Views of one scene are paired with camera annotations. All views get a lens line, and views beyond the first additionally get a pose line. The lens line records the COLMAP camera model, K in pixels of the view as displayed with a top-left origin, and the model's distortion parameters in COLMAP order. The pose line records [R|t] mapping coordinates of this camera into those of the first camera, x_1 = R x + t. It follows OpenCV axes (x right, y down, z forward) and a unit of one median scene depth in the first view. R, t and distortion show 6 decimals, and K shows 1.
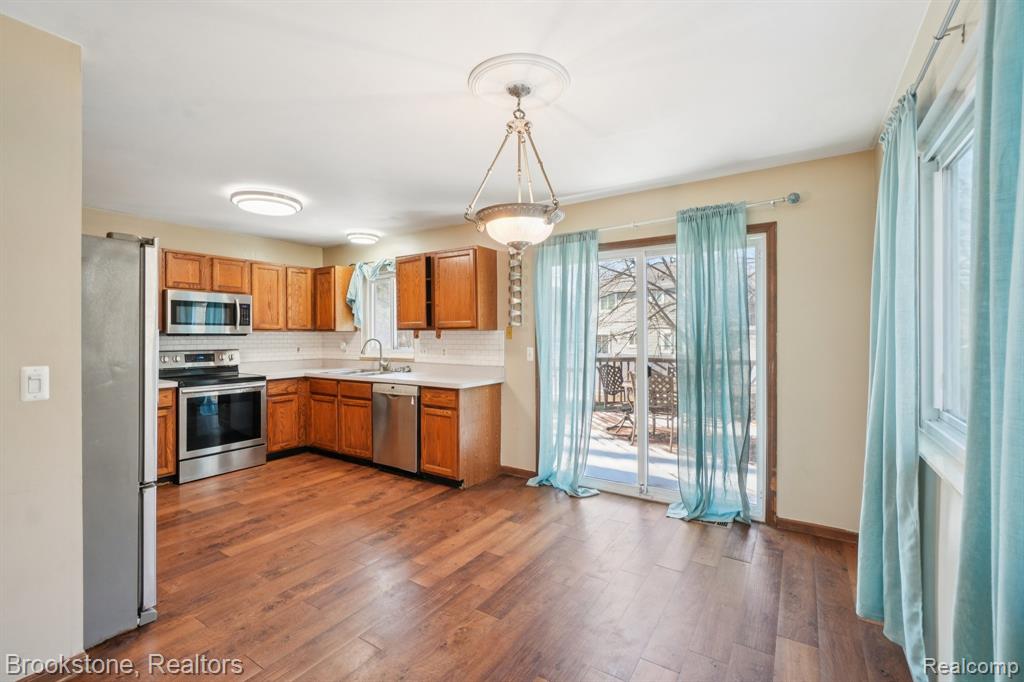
lens RADIAL K [[443.8, 0, 517.0], [0, 443.8, 336.5], [0, 0, 1]] dist [-0.006130, 0.000396]
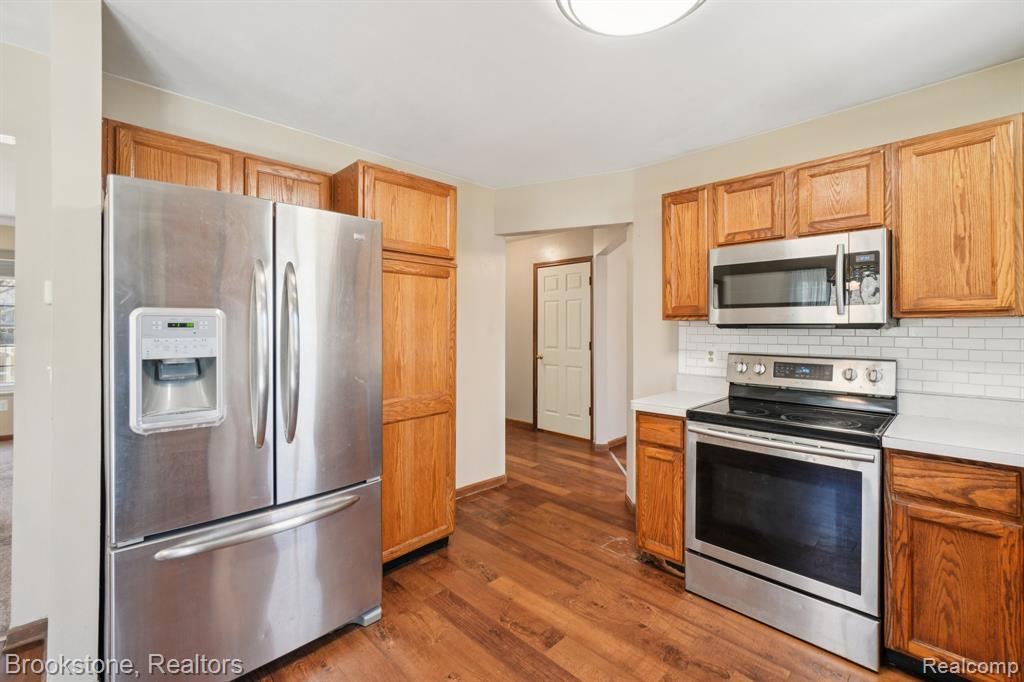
lens RADIAL K [[449.1, 0, 514.0], [0, 449.1, 328.2], [0, 0, 1]] dist [-0.000136, 0.000203]
pose [[-0.213328, -0.000043, -0.976981, -0.134450], [-0.006567, 0.999977, 0.001390, -0.000336], [0.976959, 0.006712, -0.213323, 0.790847]]
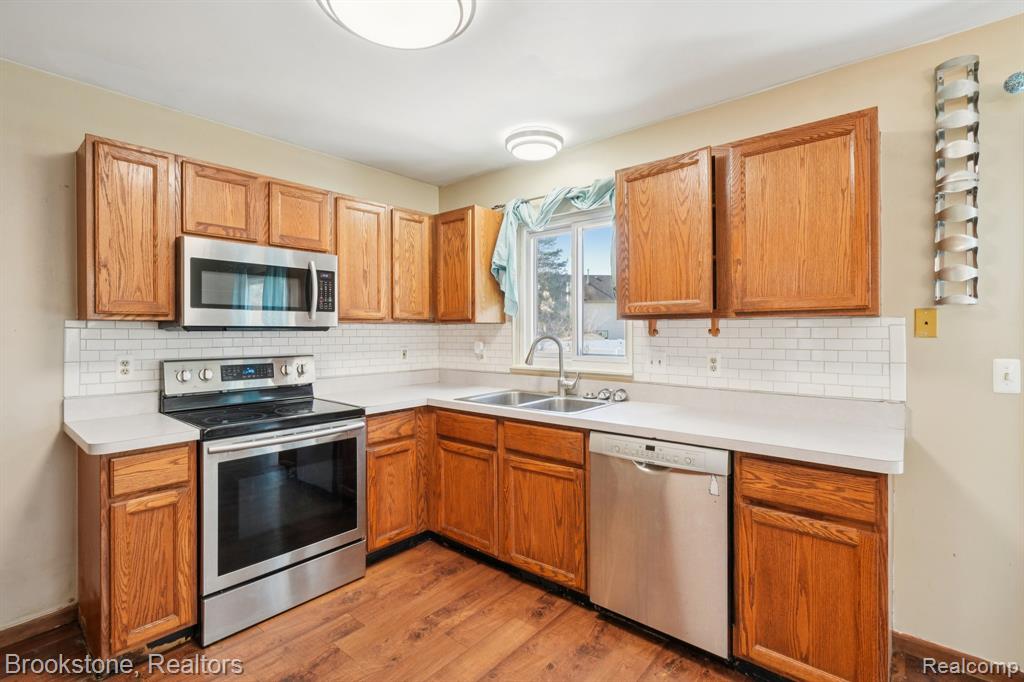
lens RADIAL K [[470.7, 0, 516.5], [0, 470.7, 332.4], [0, 0, 1]] dist [-0.008105, -0.000138]
pose [[0.992301, -0.000265, -0.123846, -0.325822], [0.000269, 1.000000, 0.000021, 0.000455], [0.123846, -0.000054, 0.992301, 0.479559]]
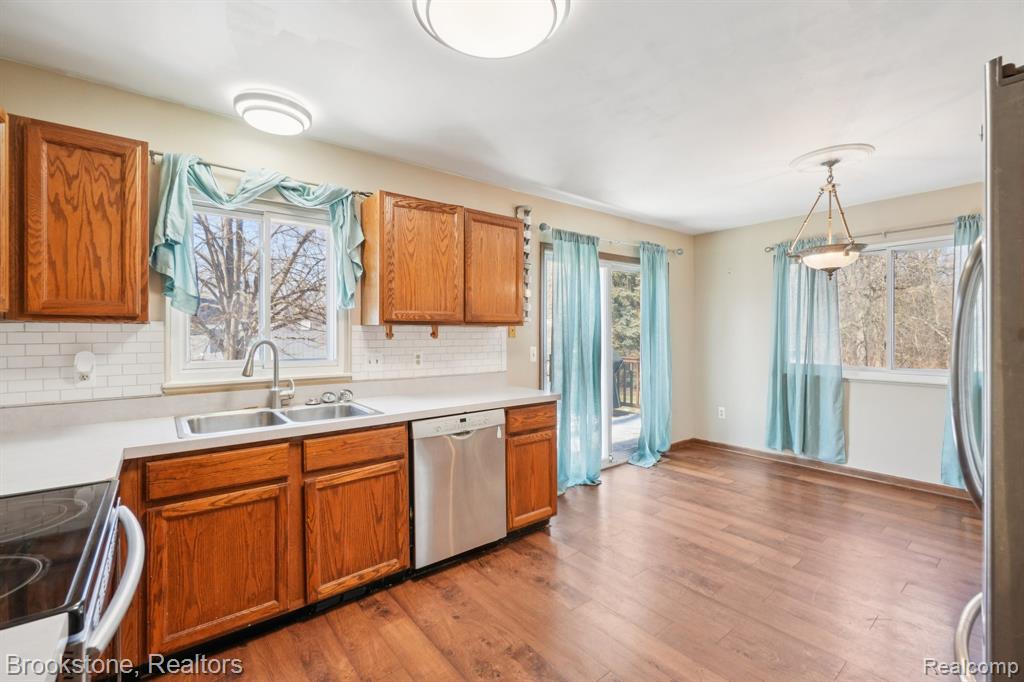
lens RADIAL K [[443.8, 0, 517.0], [0, 443.8, 336.5], [0, 0, 1]] dist [-0.006130, 0.000396]
pose [[0.311315, -0.005455, 0.950291, -0.759819], [0.005821, 0.999976, 0.003833, 0.000417], [-0.950289, 0.004338, 0.311339, 0.685272]]
